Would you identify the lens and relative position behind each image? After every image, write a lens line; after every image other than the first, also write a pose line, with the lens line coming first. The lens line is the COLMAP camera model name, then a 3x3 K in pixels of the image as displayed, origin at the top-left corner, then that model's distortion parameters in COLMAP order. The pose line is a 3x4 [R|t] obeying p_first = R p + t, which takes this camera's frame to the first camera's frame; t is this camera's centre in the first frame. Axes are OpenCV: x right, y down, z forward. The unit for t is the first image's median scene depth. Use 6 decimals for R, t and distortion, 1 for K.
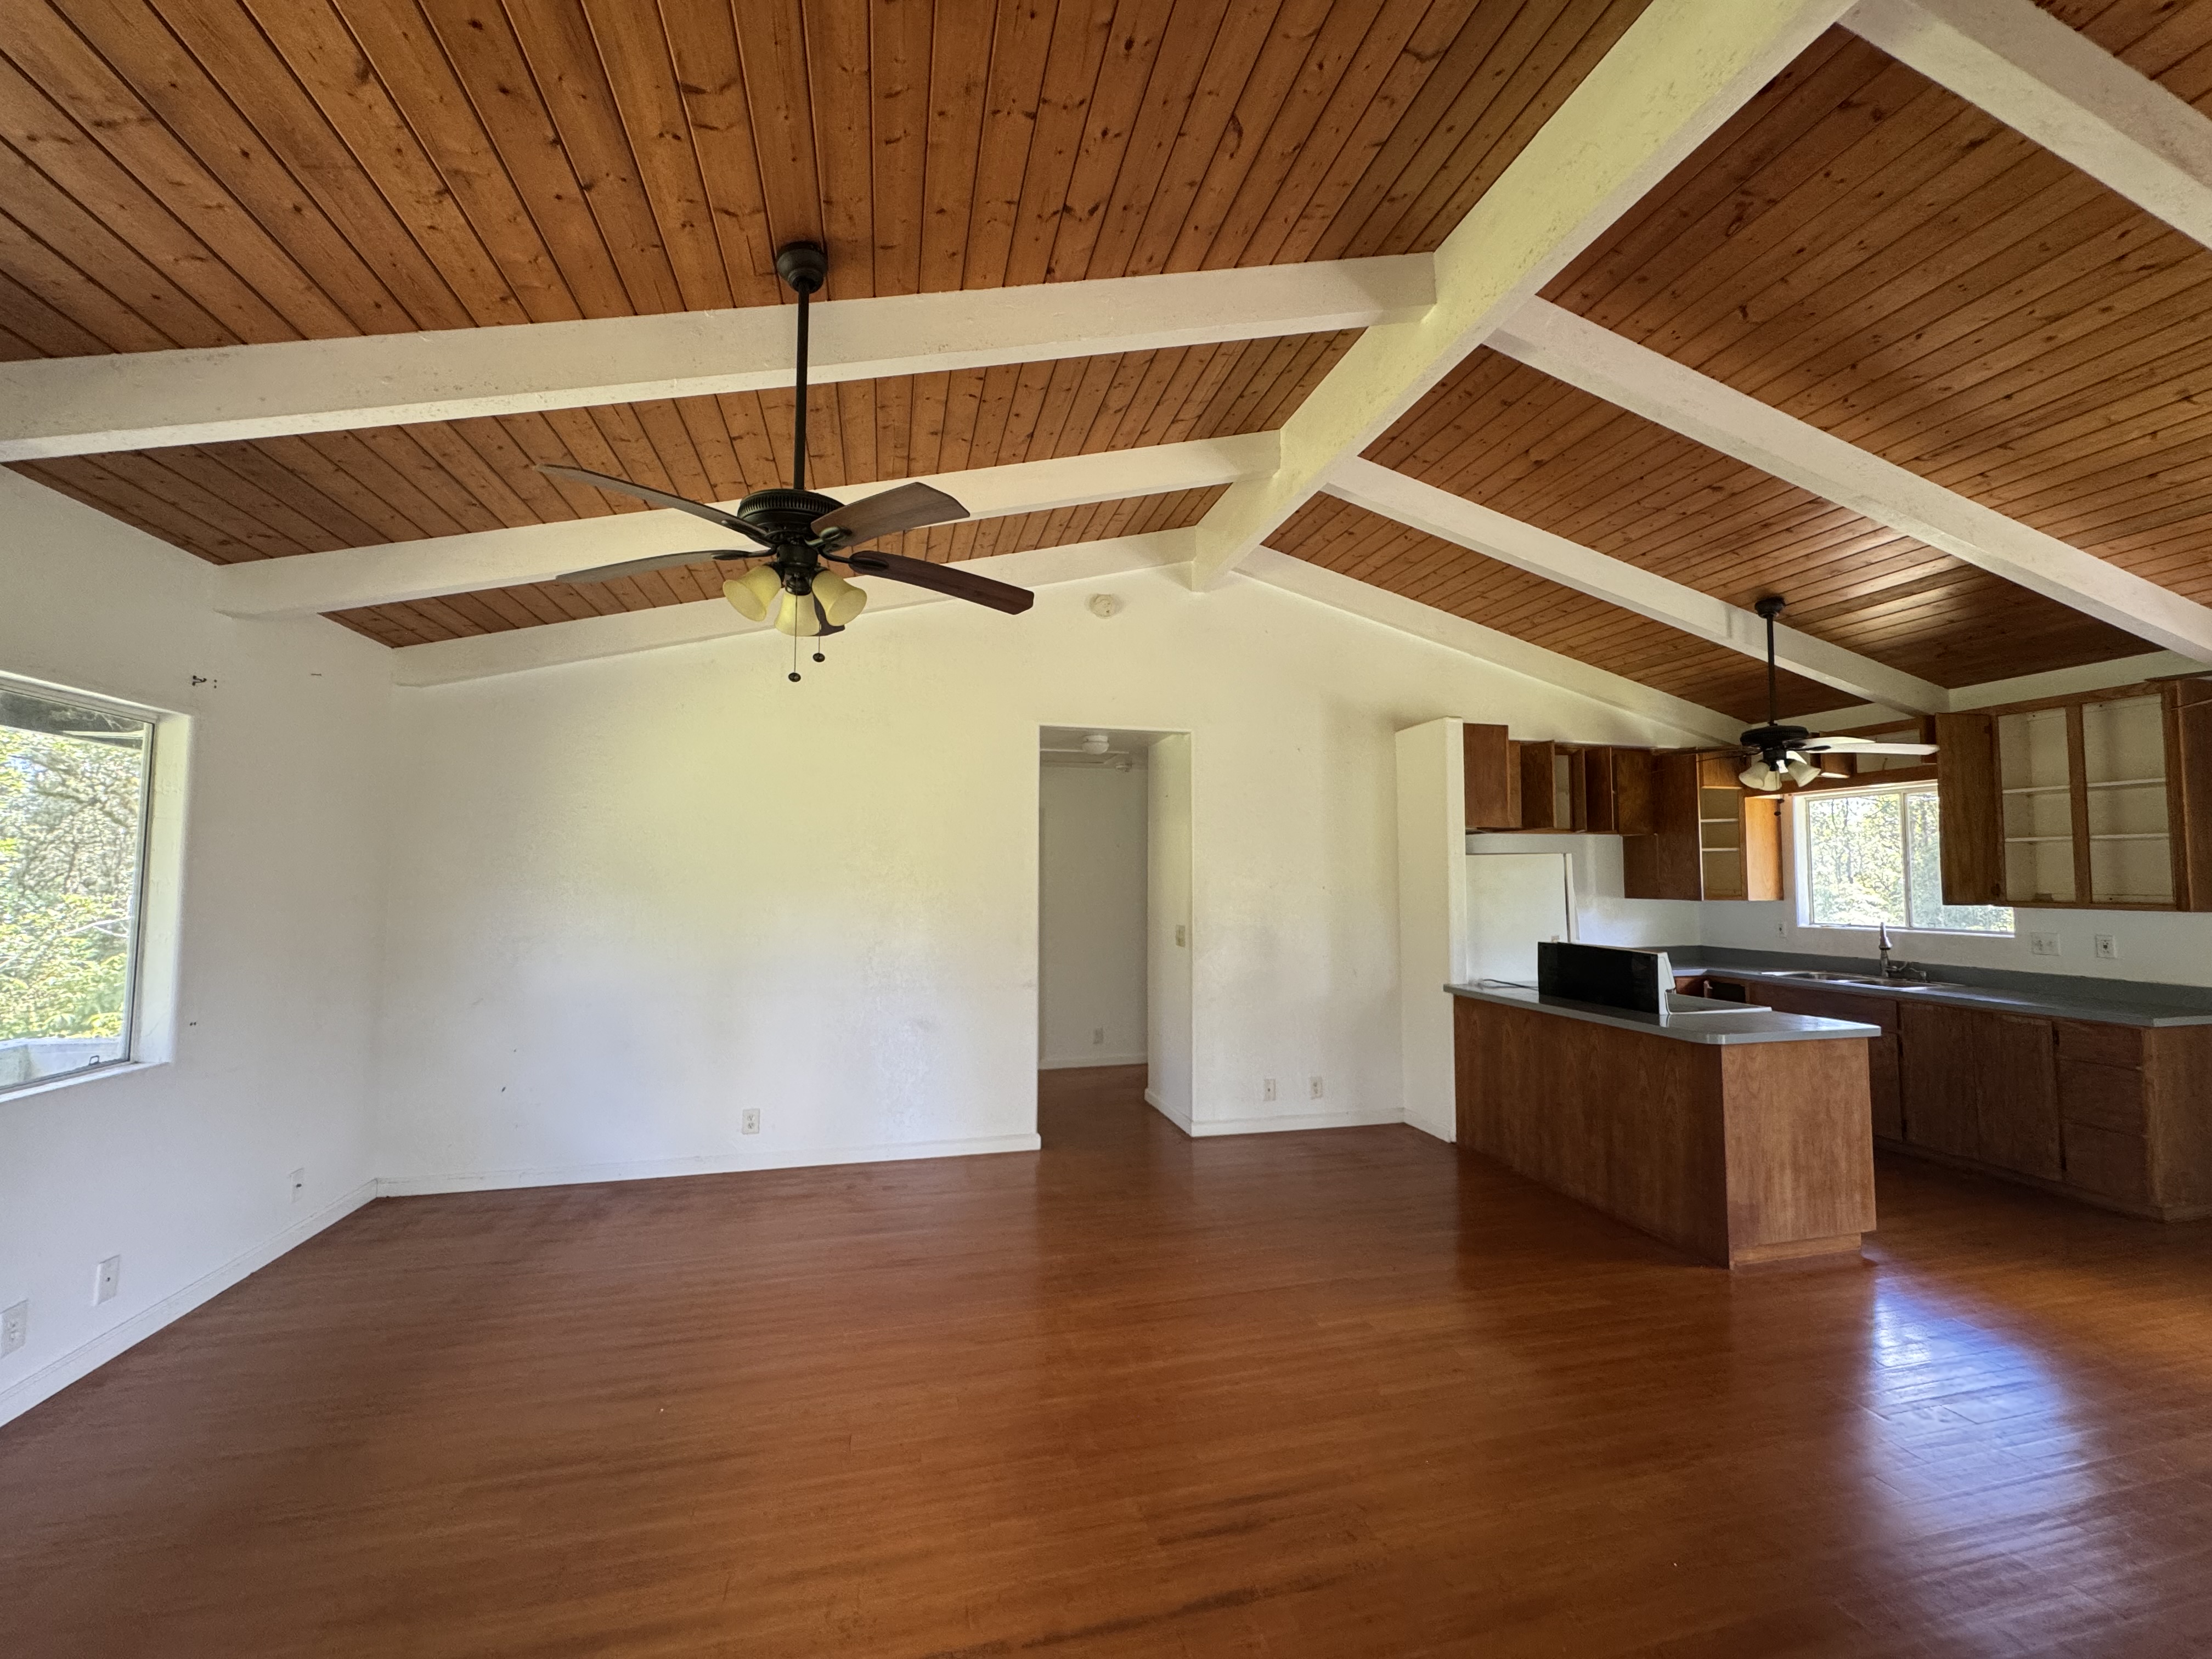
lens RADIAL K [[886.6, 0, 1107.9], [0, 886.6, 827.7], [0, 0, 1]] dist [-0.000084, -0.000224]
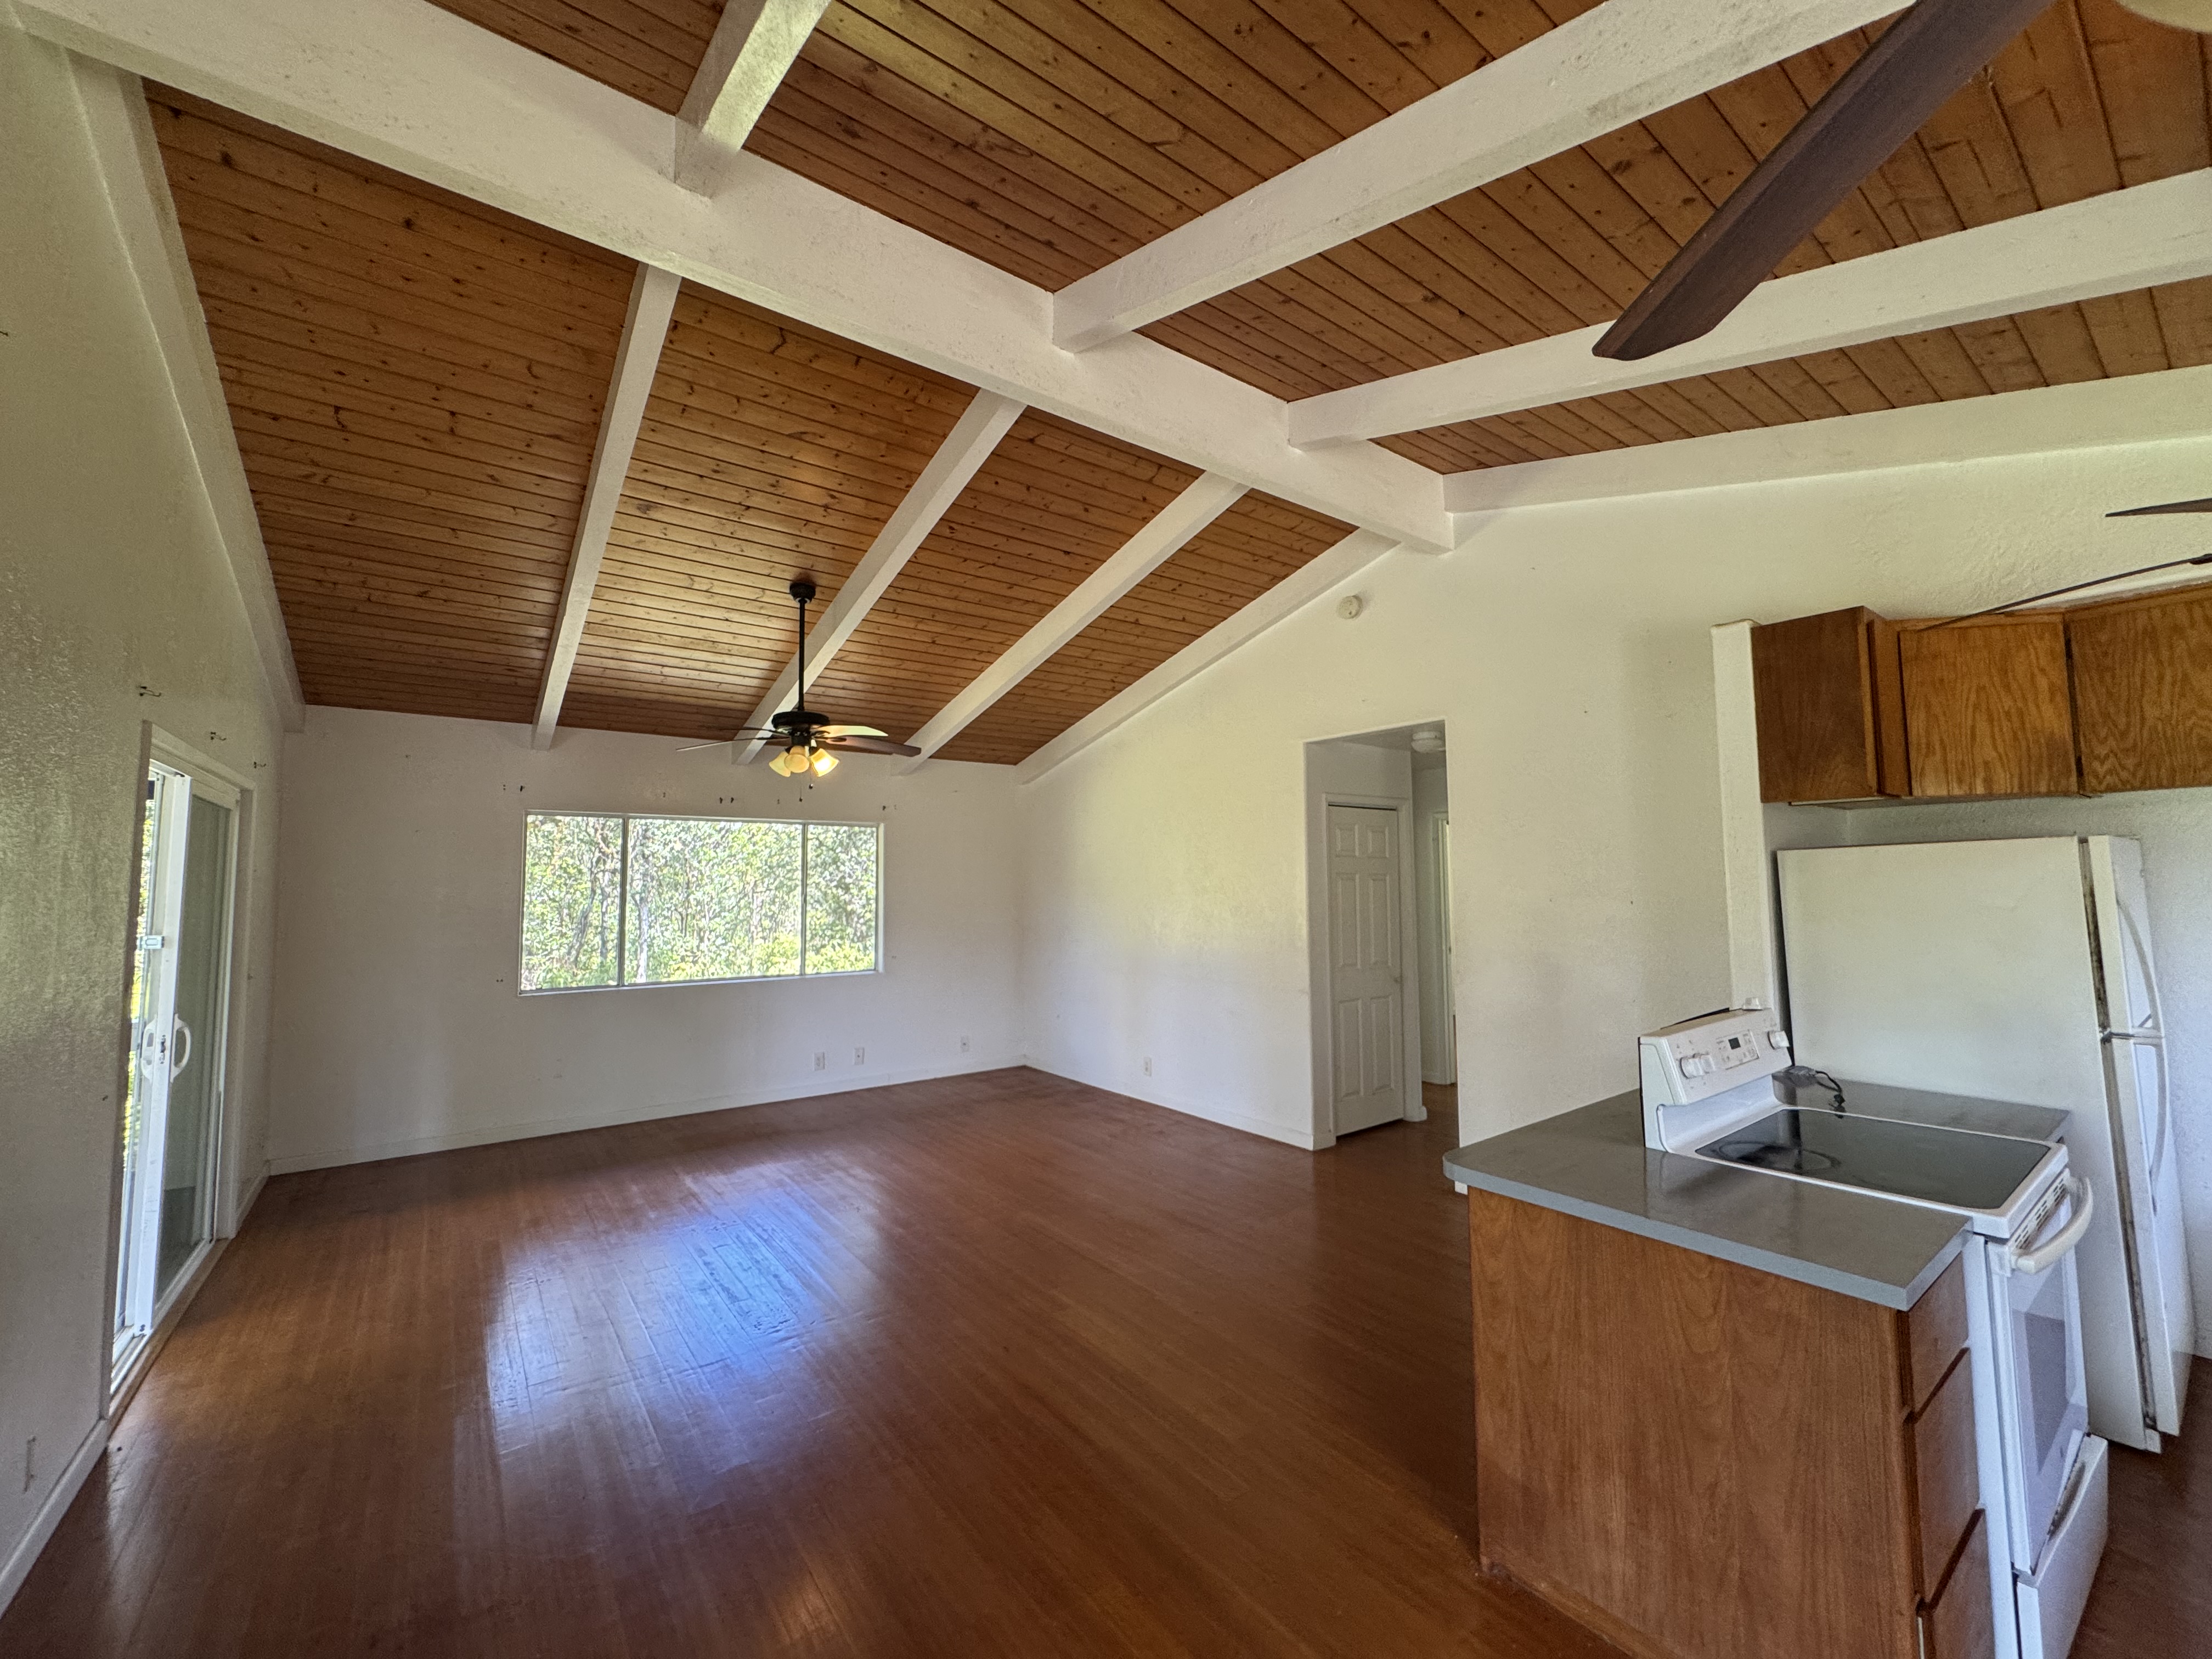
lens RADIAL K [[886.6, 0, 1115.7], [0, 886.6, 826.2], [0, 0, 1]] dist [-0.000084, -0.000224]
pose [[0.395579, -0.063851, -0.916210, 0.874933], [0.068768, 0.996839, -0.039779, 0.008336], [0.915854, -0.047270, 0.398719, 0.418301]]
